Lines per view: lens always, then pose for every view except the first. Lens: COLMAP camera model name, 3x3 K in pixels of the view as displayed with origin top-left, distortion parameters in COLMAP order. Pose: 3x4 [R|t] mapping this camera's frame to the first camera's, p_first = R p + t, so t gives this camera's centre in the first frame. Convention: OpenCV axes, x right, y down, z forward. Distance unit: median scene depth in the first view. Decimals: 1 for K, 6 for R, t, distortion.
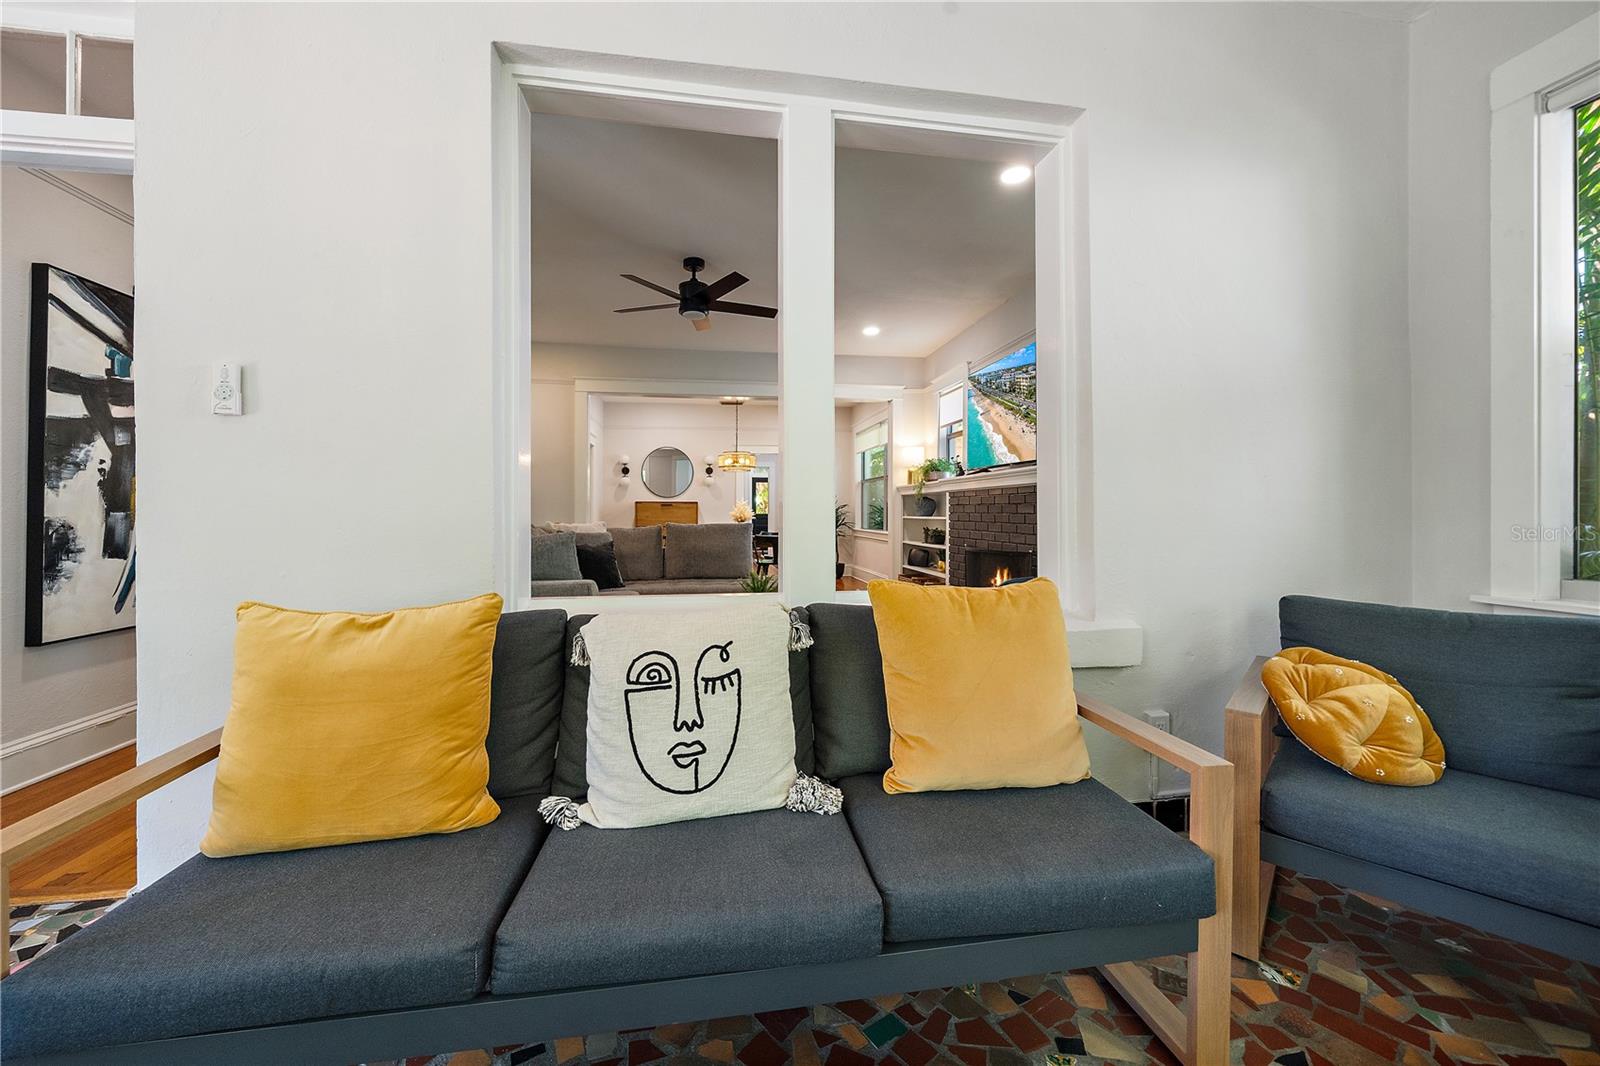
lens RADIAL K [[604.2, 0, 807.6], [0, 604.2, 510.3], [0, 0, 1]] dist [-0.004008, 0.000464]
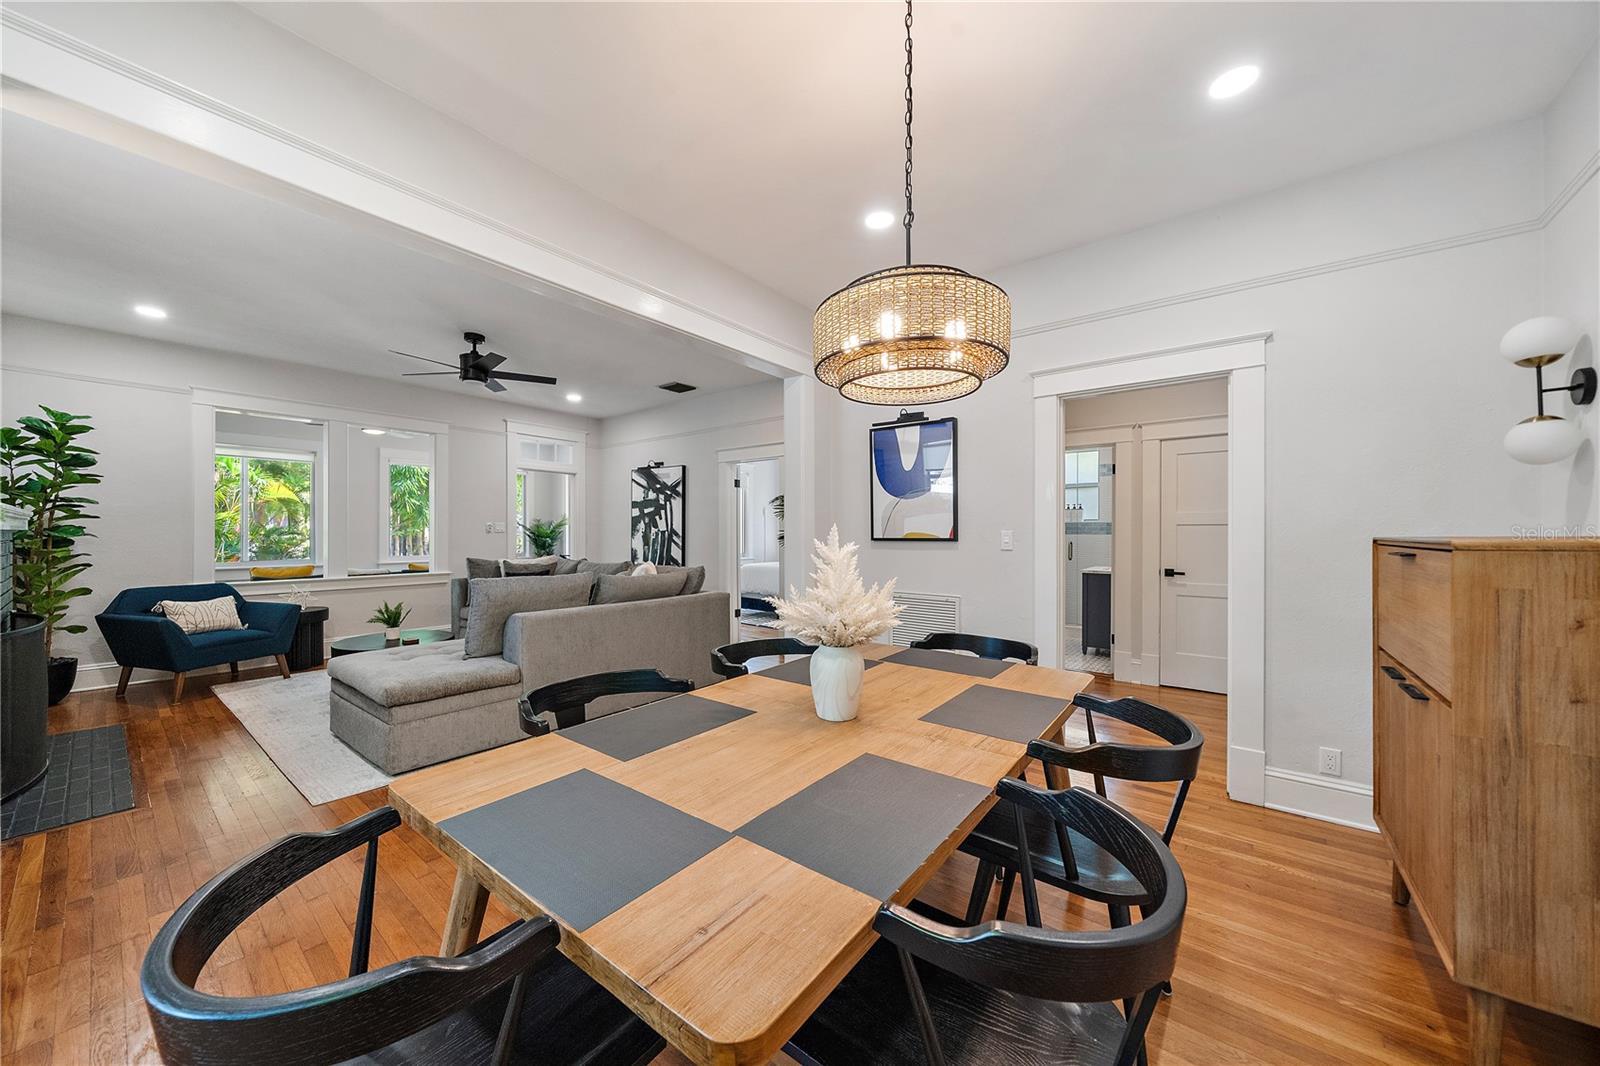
lens RADIAL K [[570.3, 0, 797.6], [0, 570.3, 536.2], [0, 0, 1]] dist [-0.007714, -0.000202]
pose [[-0.750984, 0.006537, -0.660288, 0.160771], [0.002626, 0.999973, 0.006913, -0.097292], [0.660315, 0.003457, -0.750981, 5.629062]]
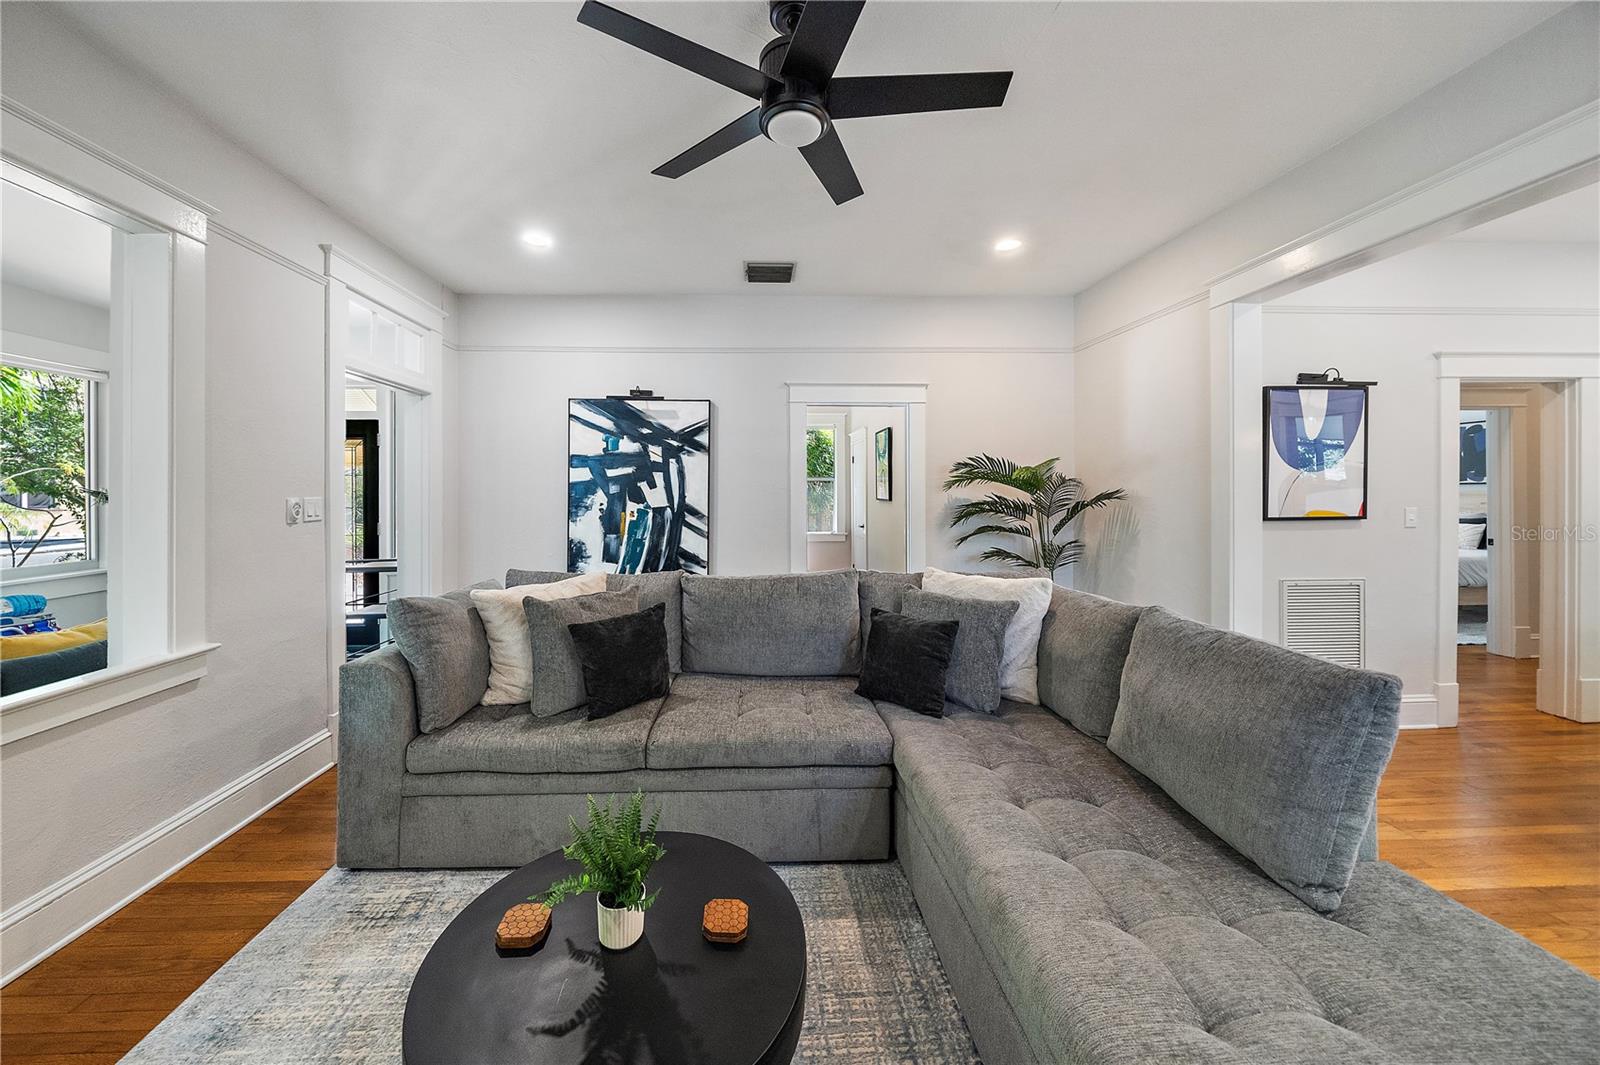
lens RADIAL K [[570.3, 0, 783.1], [0, 570.3, 494.3], [0, 0, 1]] dist [-0.007714, -0.000202]
pose [[-0.128503, 0.009378, -0.991665, 0.517981], [0.008823, 0.999927, 0.008313, -0.183892], [0.991670, -0.007681, -0.128576, 2.661347]]
